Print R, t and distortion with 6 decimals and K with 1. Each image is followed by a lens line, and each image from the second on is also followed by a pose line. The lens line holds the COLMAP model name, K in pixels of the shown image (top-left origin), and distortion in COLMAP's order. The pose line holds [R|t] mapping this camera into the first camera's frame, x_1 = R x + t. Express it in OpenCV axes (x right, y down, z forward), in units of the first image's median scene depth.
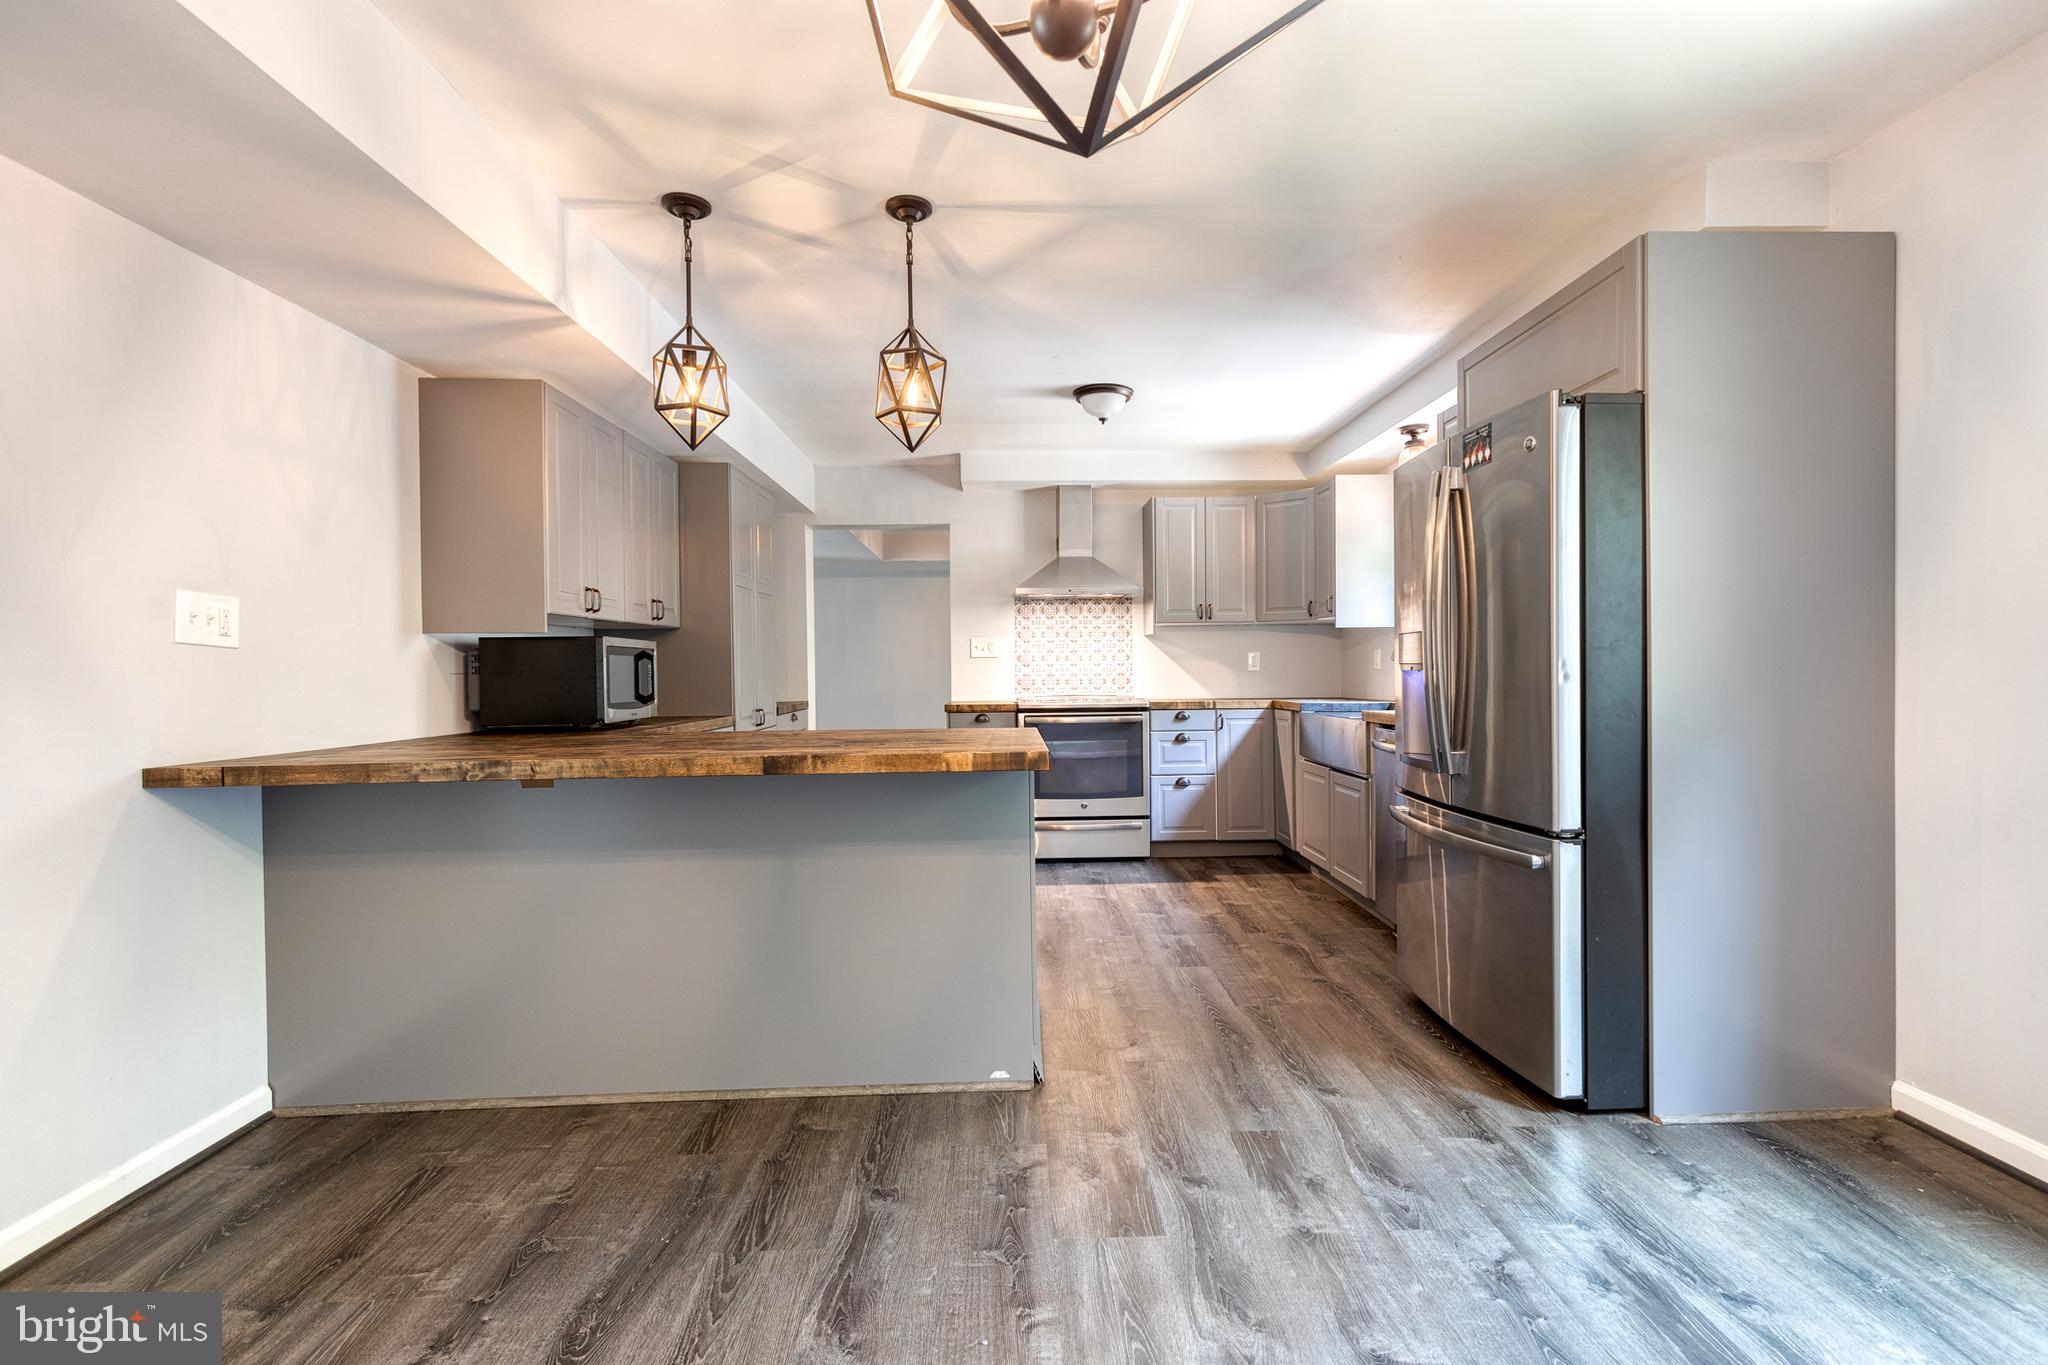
lens RADIAL K [[917.7, 0, 1045.0], [0, 917.7, 681.9], [0, 0, 1]] dist [0.008652, -0.001111]
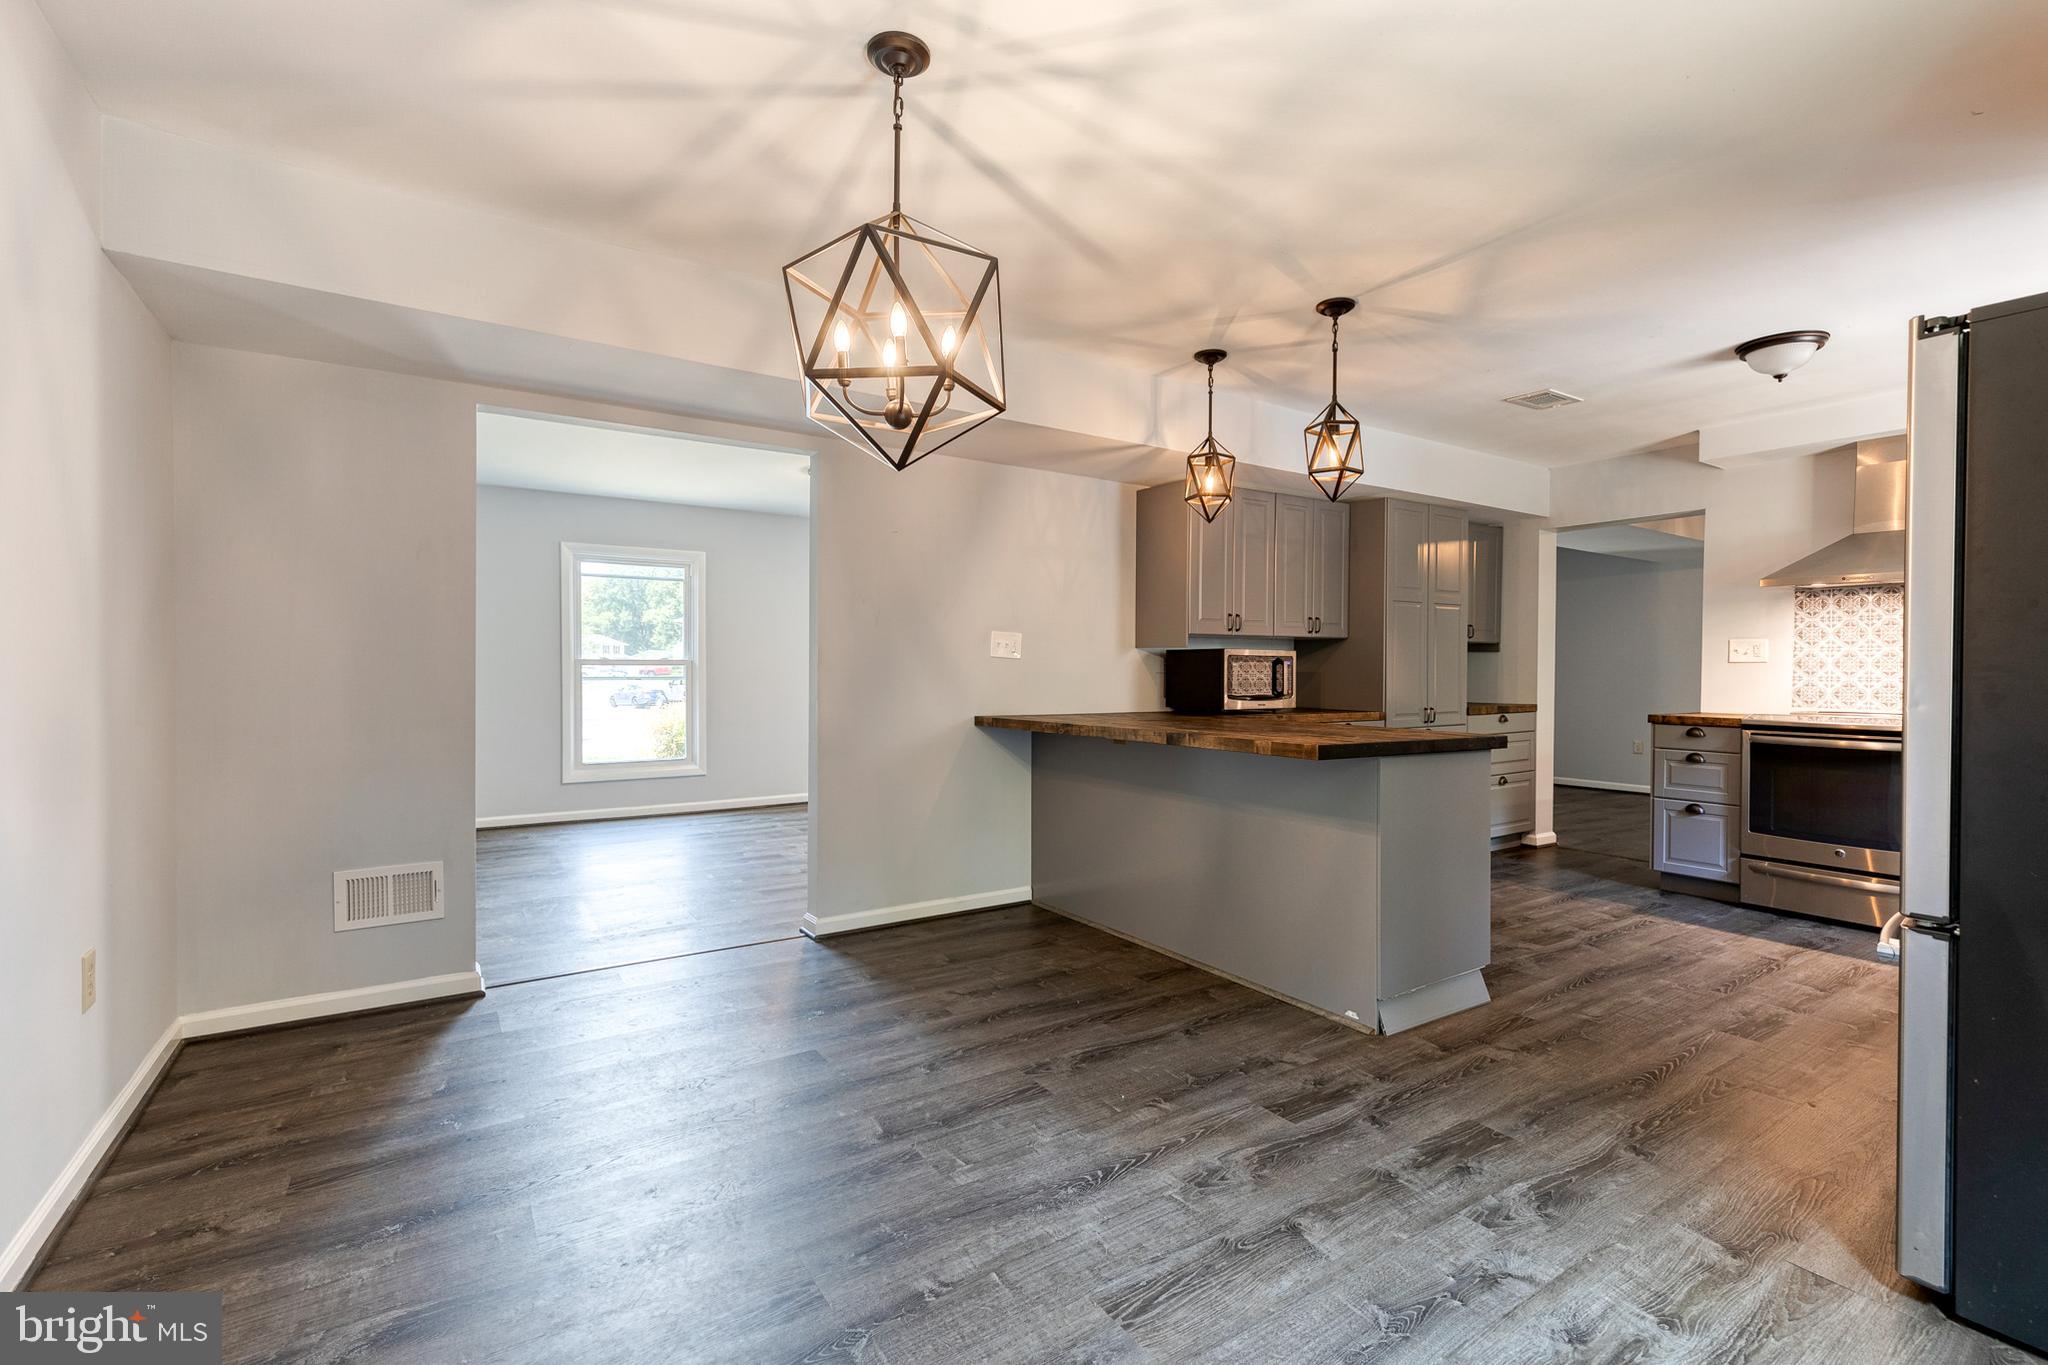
lens RADIAL K [[917.7, 0, 1045.0], [0, 917.7, 681.9], [0, 0, 1]] dist [0.008652, -0.001111]
pose [[0.526507, 0.025787, -0.849780, 0.670744], [-0.022500, 0.999612, 0.016393, -0.017407], [0.849873, 0.010489, 0.526883, 0.015968]]
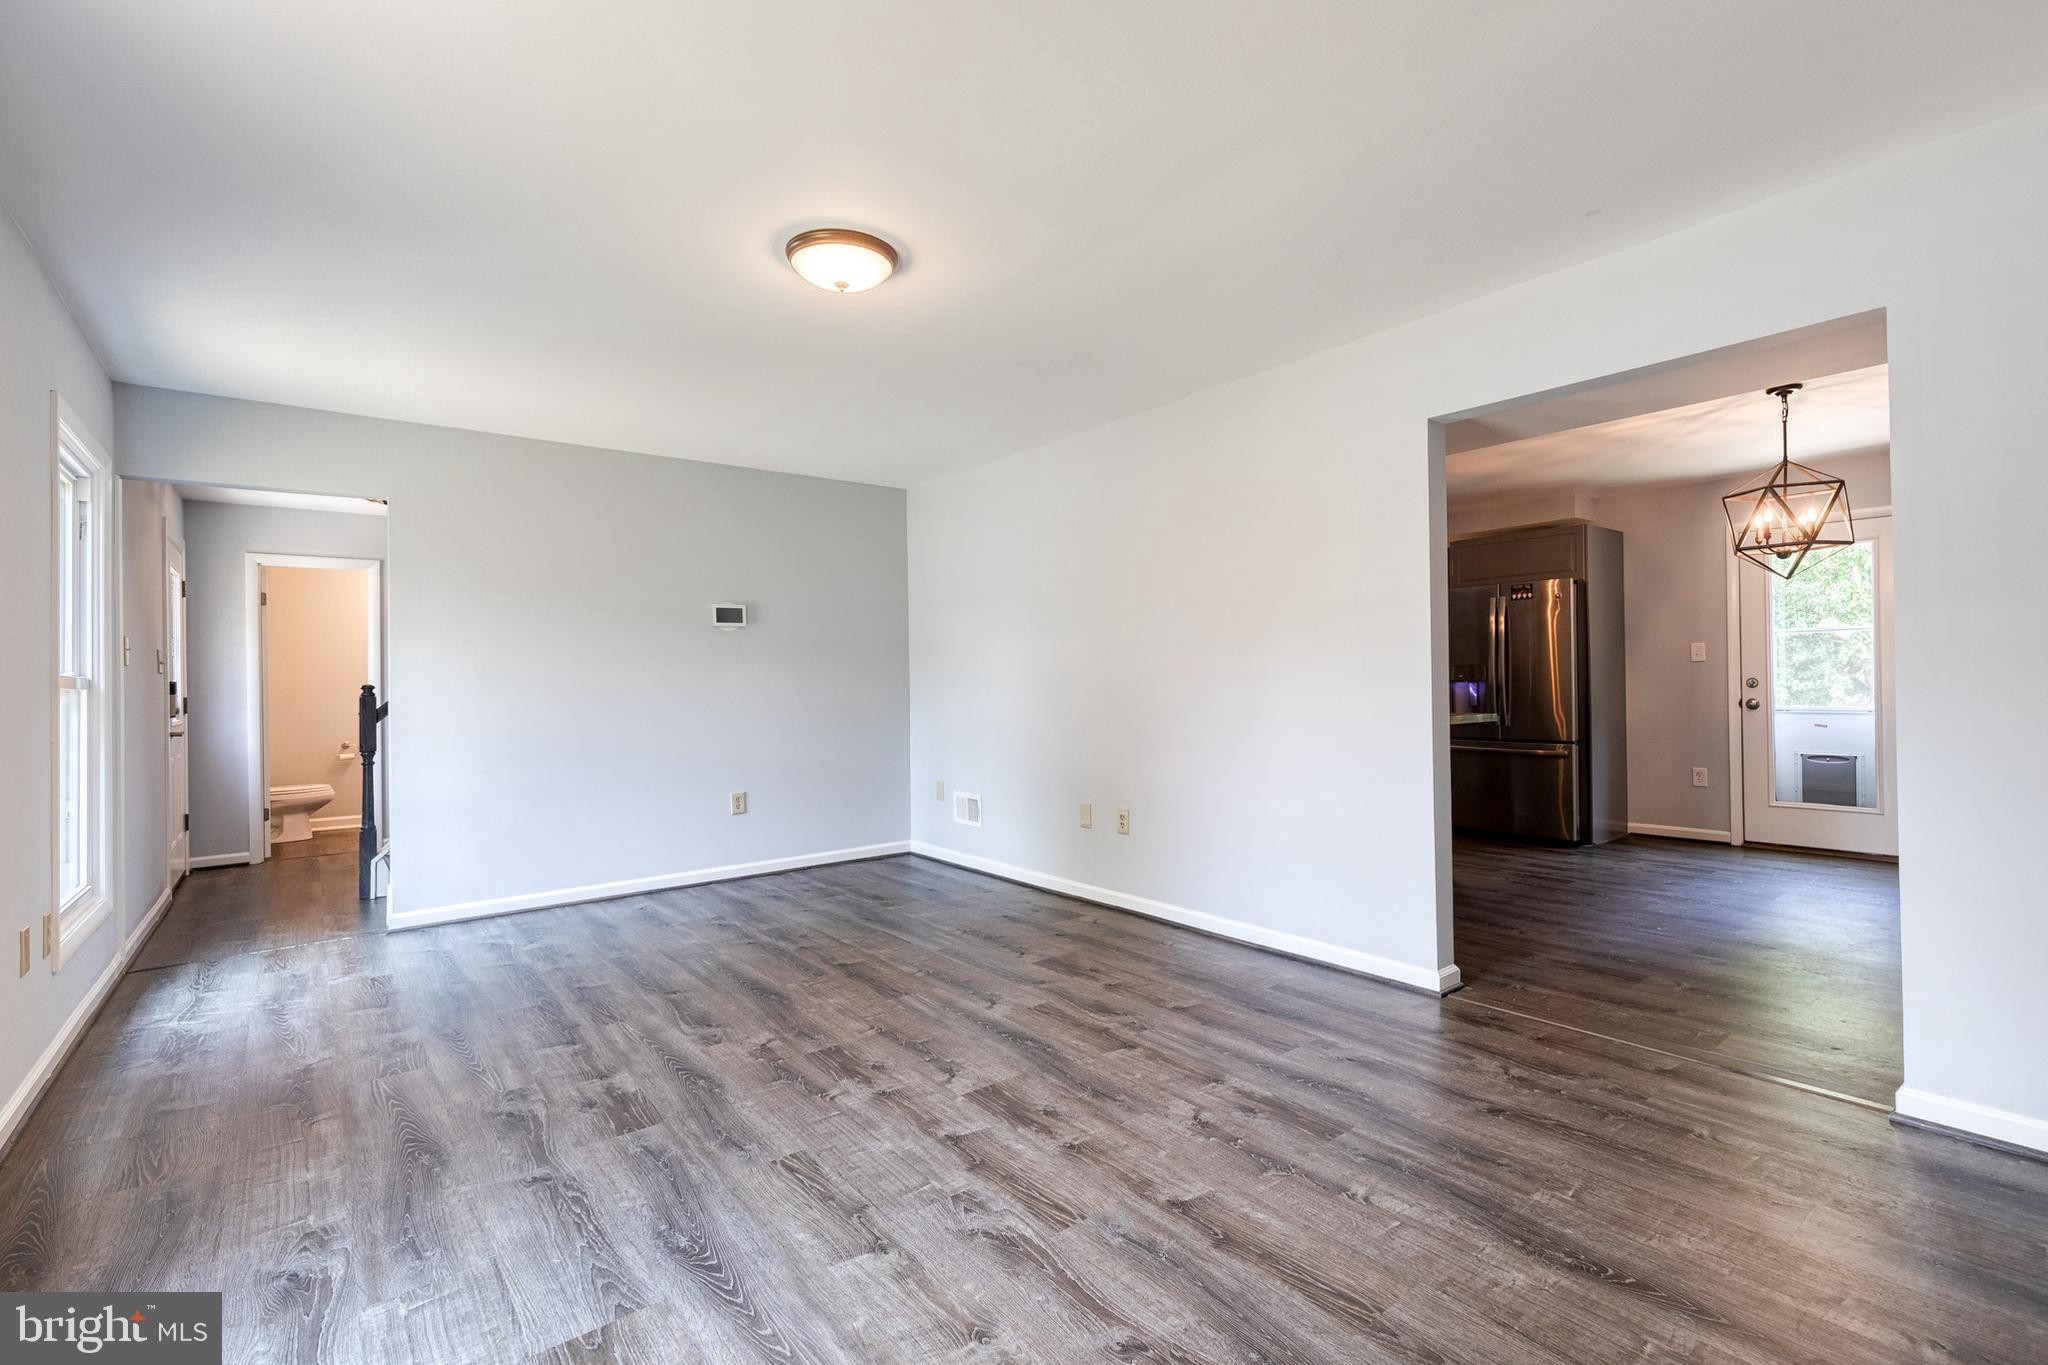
lens RADIAL K [[935.6, 0, 1025.3], [0, 935.6, 676.1], [0, 0, 1]] dist [0.003685, -0.000009]
pose [[0.809685, 0.005375, 0.586840, -1.932837], [0.010244, 0.999676, -0.023289, 0.016625], [-0.586775, 0.024869, 0.809368, -0.232803]]
